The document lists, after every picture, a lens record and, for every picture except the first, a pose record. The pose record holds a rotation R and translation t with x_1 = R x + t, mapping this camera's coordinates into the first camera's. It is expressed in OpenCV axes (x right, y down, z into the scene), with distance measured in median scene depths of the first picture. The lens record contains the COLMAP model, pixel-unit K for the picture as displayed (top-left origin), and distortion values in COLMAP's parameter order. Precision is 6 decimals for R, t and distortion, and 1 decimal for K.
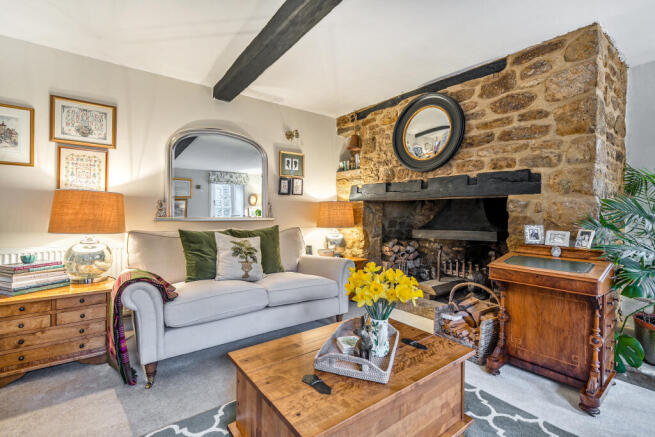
lens RADIAL K [[294.9, 0, 326.4], [0, 294.9, 216.0], [0, 0, 1]] dist [-0.004307, 0.000094]
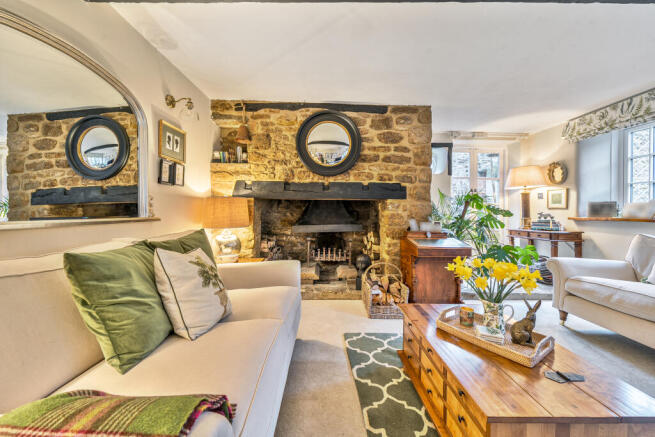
lens RADIAL K [[241.6, 0, 328.1], [0, 241.6, 212.0], [0, 0, 1]] dist [-0.007946, -0.000403]
pose [[0.596088, -0.003489, 0.802911, -0.573668], [0.003525, 0.999992, 0.001729, -0.010466], [-0.802911, 0.001800, 0.596096, 0.552389]]
